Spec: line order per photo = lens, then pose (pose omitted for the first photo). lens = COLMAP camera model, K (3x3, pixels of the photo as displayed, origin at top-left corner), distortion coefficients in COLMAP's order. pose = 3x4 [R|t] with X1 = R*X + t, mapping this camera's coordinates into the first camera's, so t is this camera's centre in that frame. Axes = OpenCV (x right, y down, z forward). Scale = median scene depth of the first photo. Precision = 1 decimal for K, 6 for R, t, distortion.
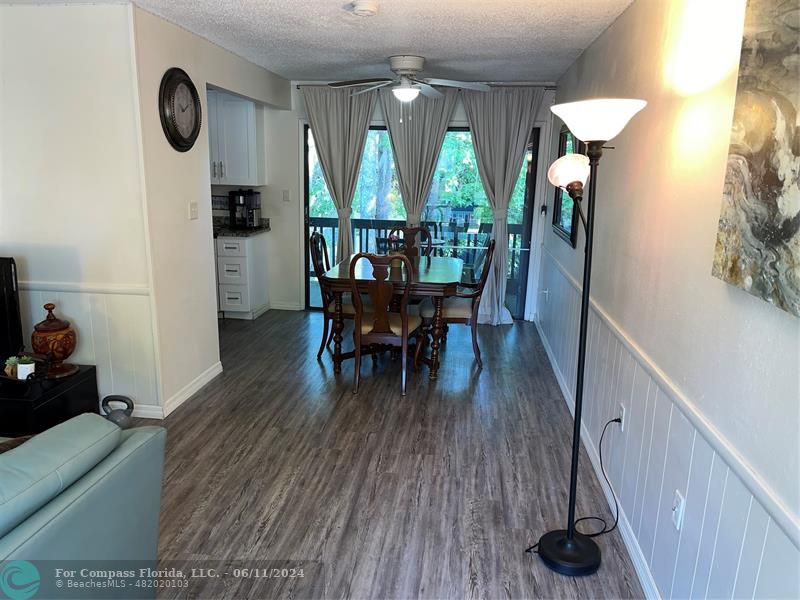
lens RADIAL K [[600.1, 0, 400.0], [0, 600.1, 300.0], [0, 0, 1]] dist [0.080495, -0.155043]
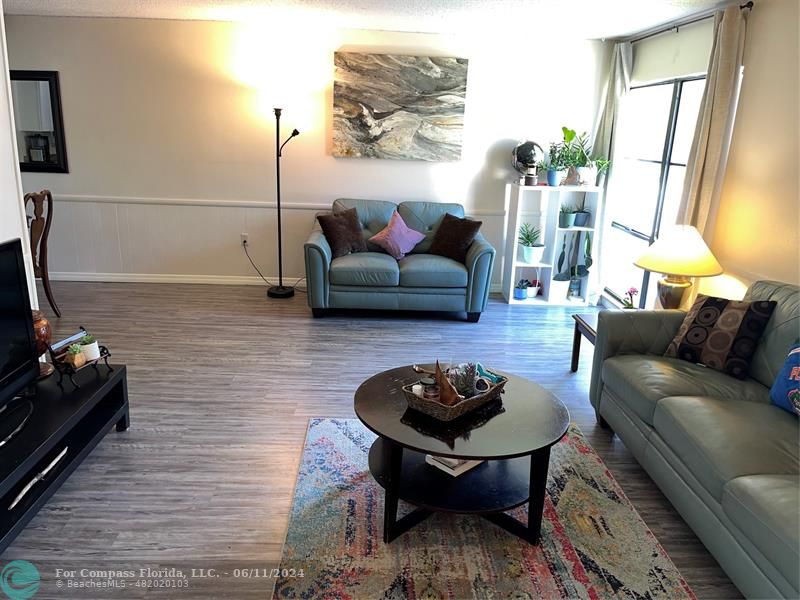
lens RADIAL K [[600.1, 0, 400.0], [0, 600.1, 300.0], [0, 0, 1]] dist [0.080495, -0.155043]
pose [[-0.166710, -0.285370, 0.943807, -1.671321], [0.176940, 0.933005, 0.313358, -0.162946], [-0.970000, 0.219237, -0.105048, 0.710315]]
